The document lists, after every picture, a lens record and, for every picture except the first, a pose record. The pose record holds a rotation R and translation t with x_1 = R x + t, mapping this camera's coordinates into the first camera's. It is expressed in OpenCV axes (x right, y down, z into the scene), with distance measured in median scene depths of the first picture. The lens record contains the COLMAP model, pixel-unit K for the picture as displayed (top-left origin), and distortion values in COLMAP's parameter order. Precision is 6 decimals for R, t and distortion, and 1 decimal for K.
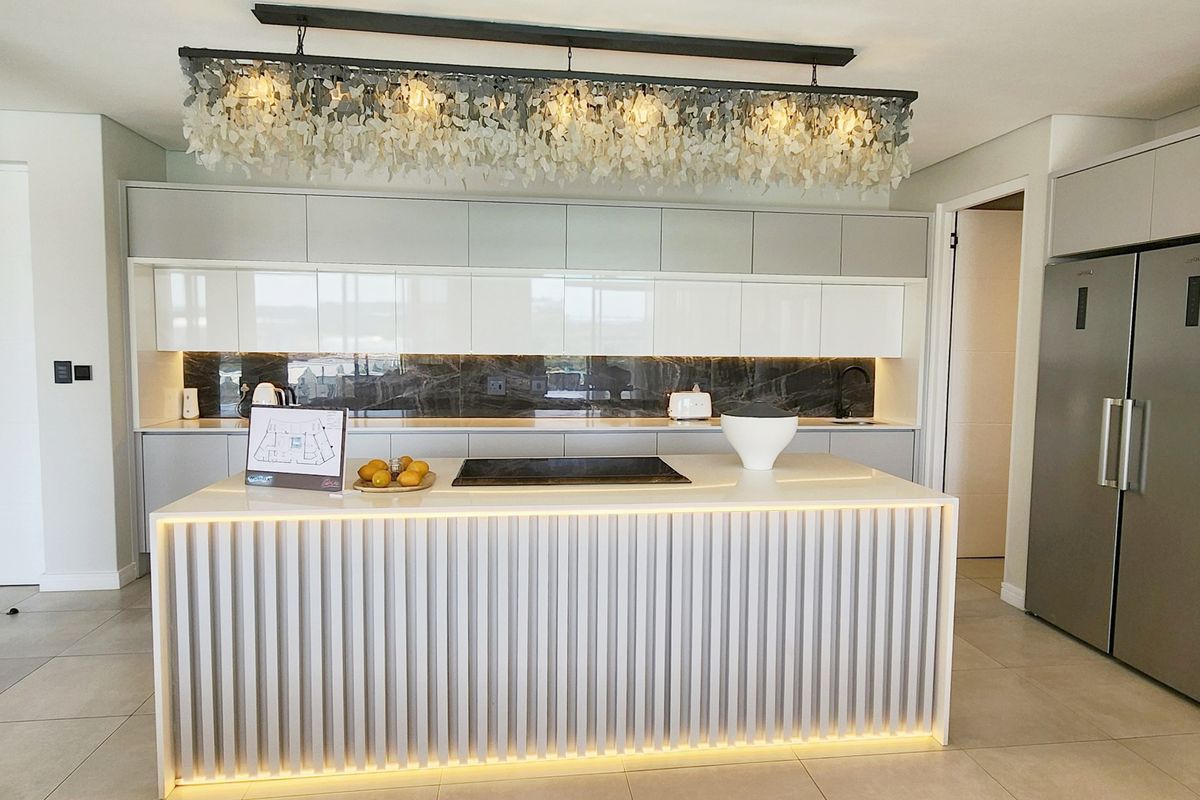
lens RADIAL K [[772.0, 0, 600.0], [0, 772.0, 400.0], [0, 0, 1]] dist [0.001079, 0.000645]
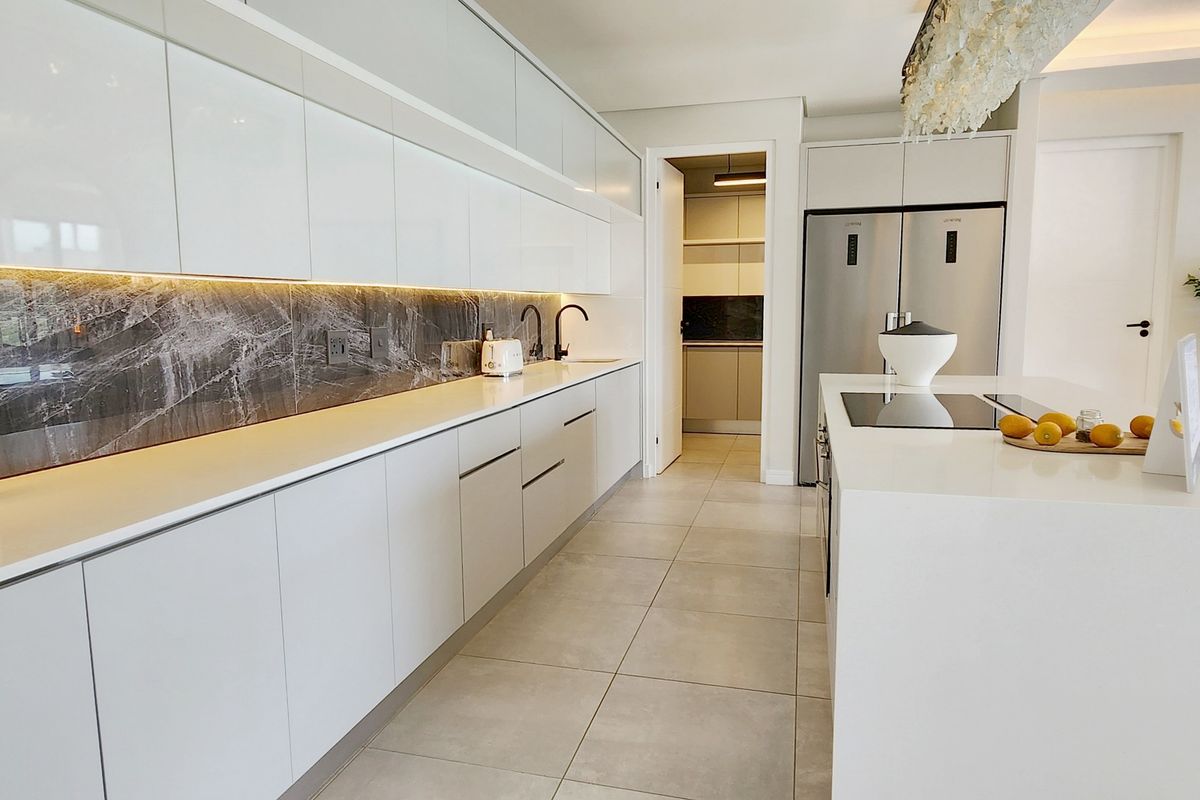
lens RADIAL K [[772.0, 0, 600.0], [0, 772.0, 400.0], [0, 0, 1]] dist [0.001079, 0.000645]
pose [[0.381318, -0.127248, 0.915644, -0.573341], [0.079625, 0.991321, 0.104605, -0.023756], [-0.921008, 0.033020, 0.388141, 0.622808]]
